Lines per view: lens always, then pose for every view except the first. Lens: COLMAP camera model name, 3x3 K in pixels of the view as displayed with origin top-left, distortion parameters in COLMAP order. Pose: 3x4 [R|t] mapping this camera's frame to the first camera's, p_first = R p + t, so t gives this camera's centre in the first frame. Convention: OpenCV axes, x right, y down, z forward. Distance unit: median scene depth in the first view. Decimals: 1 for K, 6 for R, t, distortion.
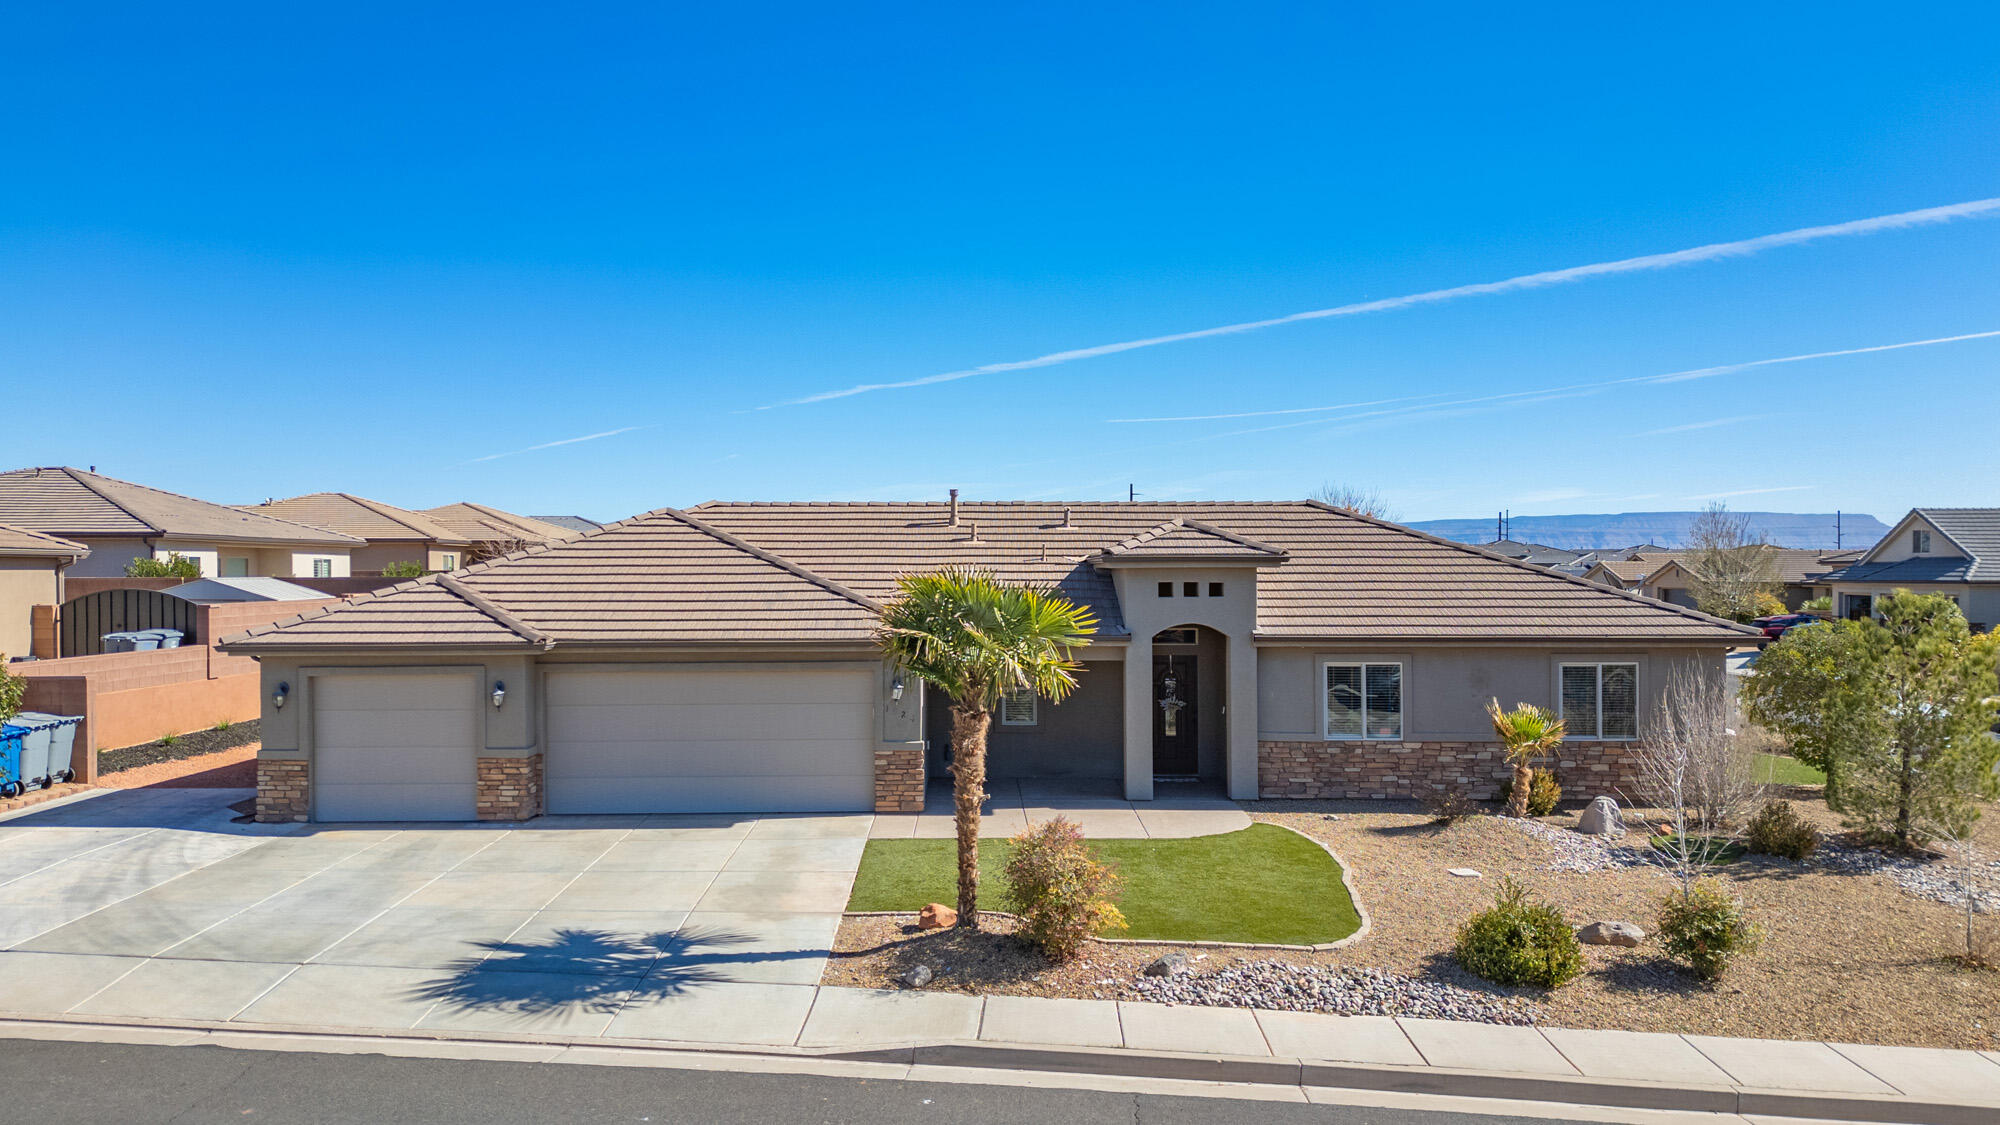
lens RADIAL K [[1513.6, 0, 1000.0], [0, 1513.6, 562.5], [0, 0, 1]] dist [0.101321, -0.113894]
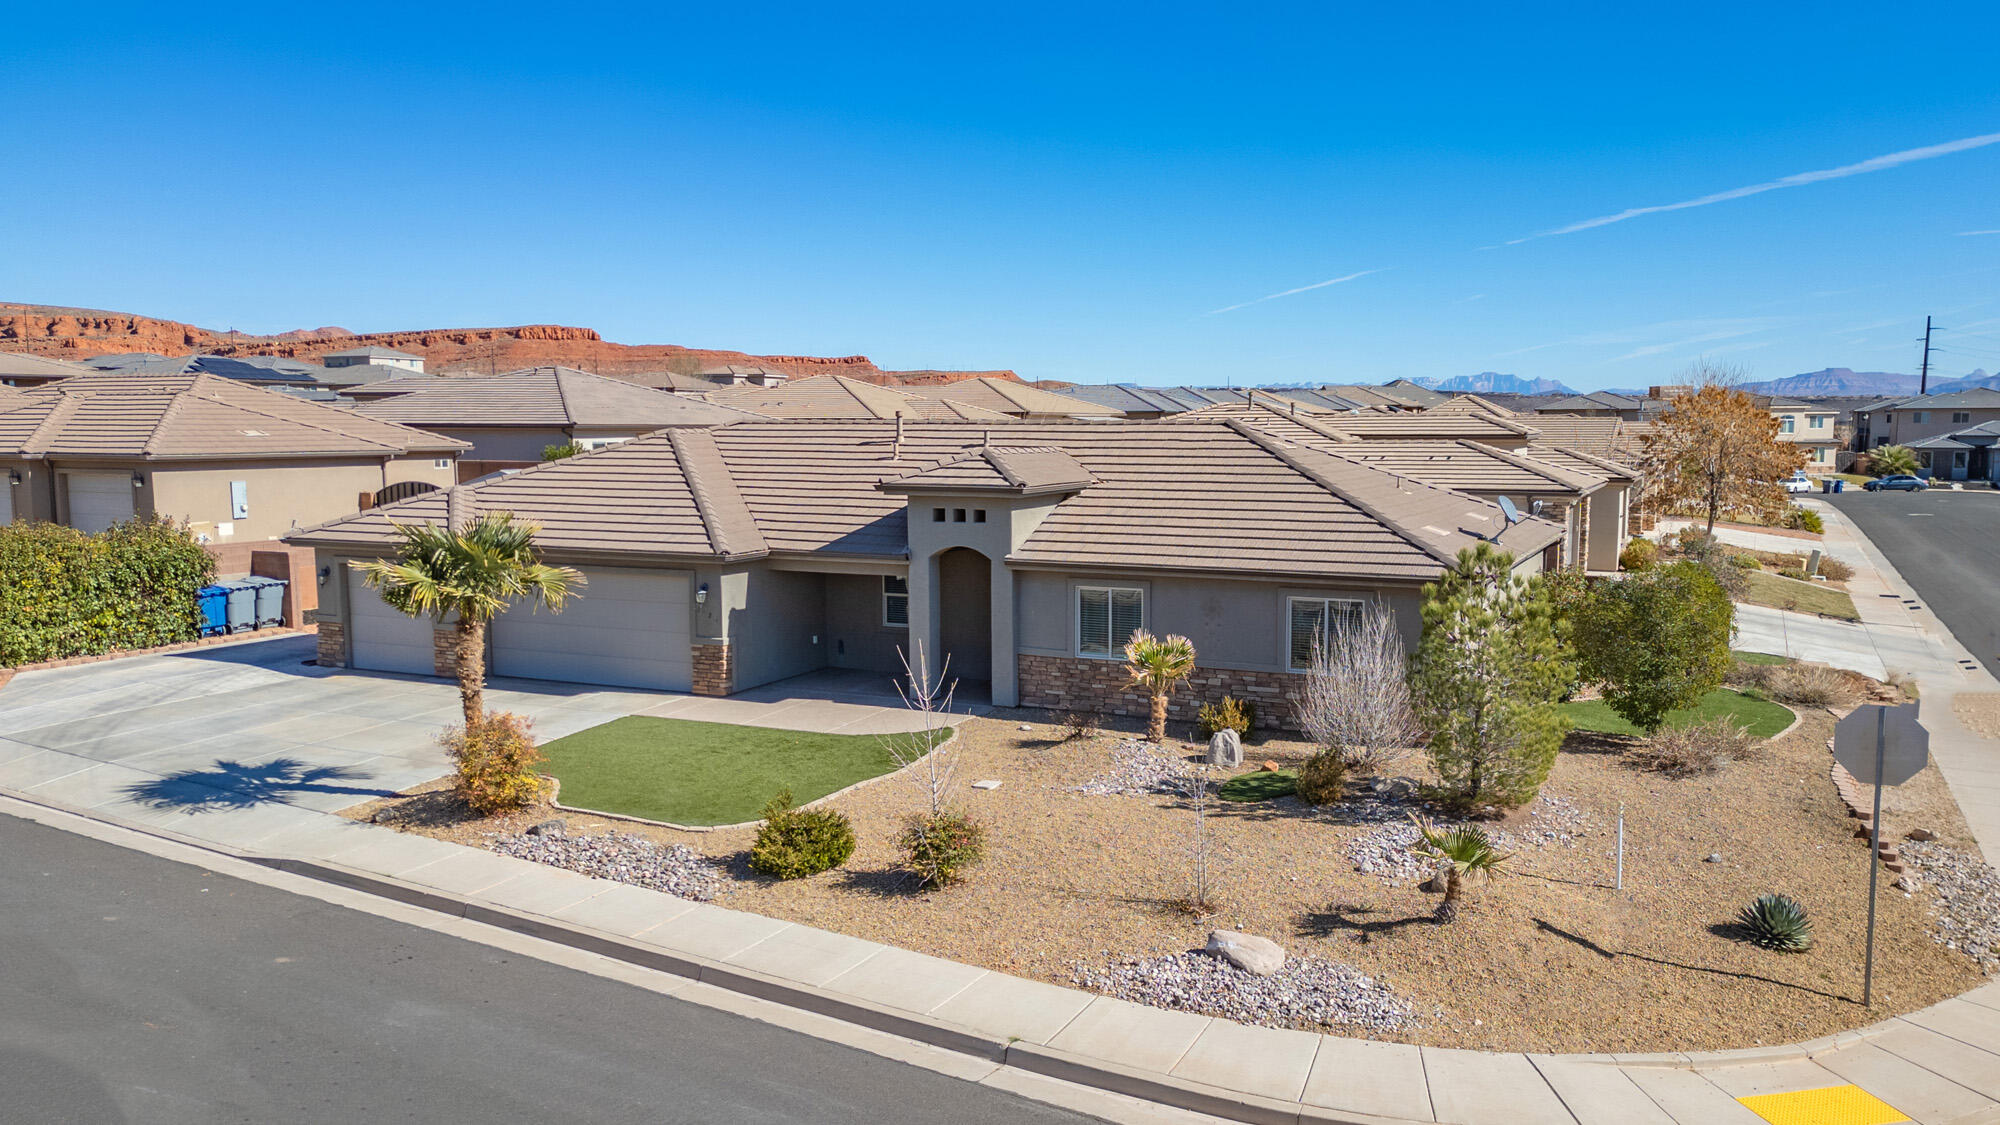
lens RADIAL K [[1513.6, 0, 1000.0], [0, 1513.6, 562.5], [0, 0, 1]] dist [0.101321, -0.113894]
pose [[0.902204, 0.039925, -0.429458, 0.633517], [-0.001216, 0.995938, 0.090034, -0.048006], [0.431308, -0.080707, 0.898588, 0.015110]]
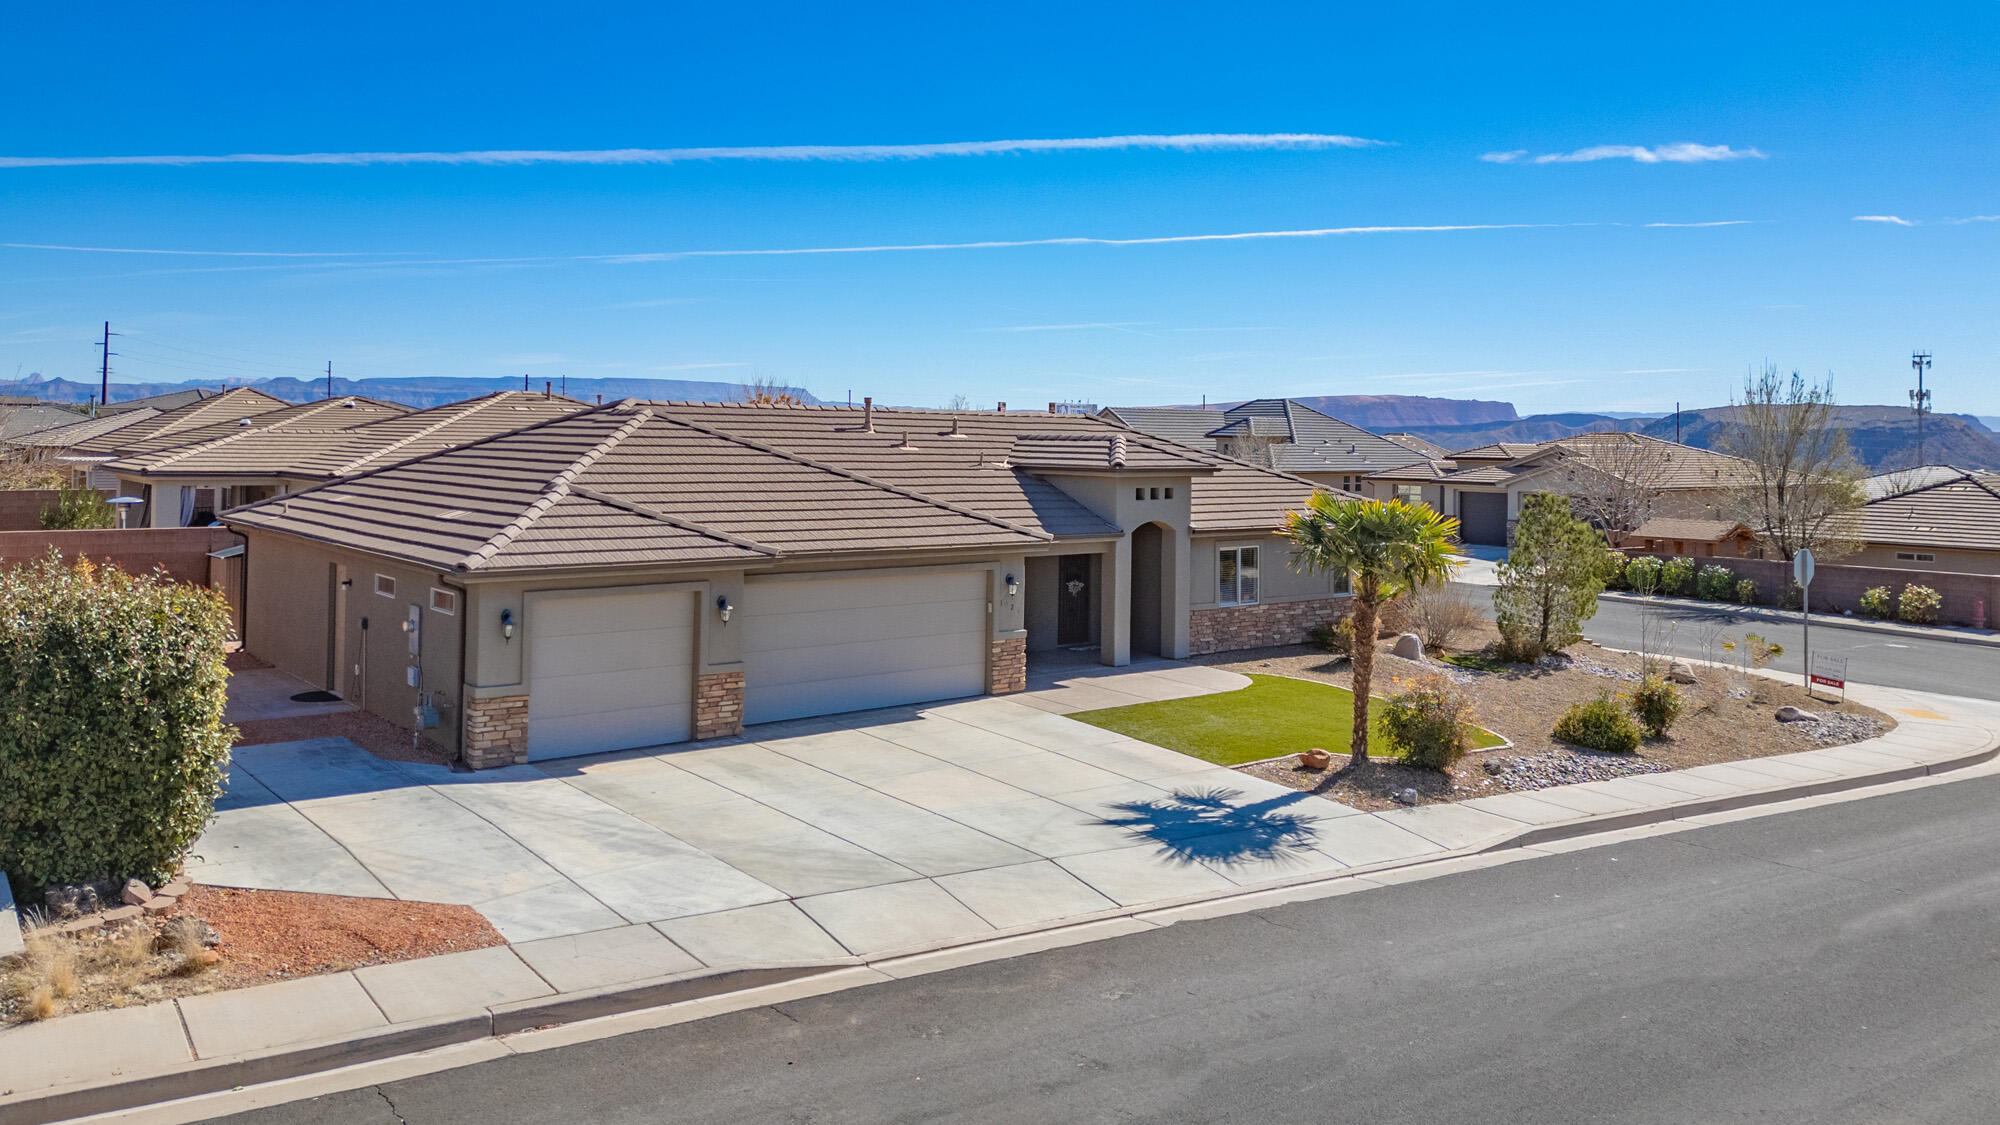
lens RADIAL K [[1513.6, 0, 1000.0], [0, 1513.6, 562.5], [0, 0, 1]] dist [0.101321, -0.113894]
pose [[0.762468, -0.040056, 0.645785, -0.777302], [-0.020630, 0.996069, 0.086140, -0.030374], [-0.646697, -0.079002, 0.758645, 0.139000]]
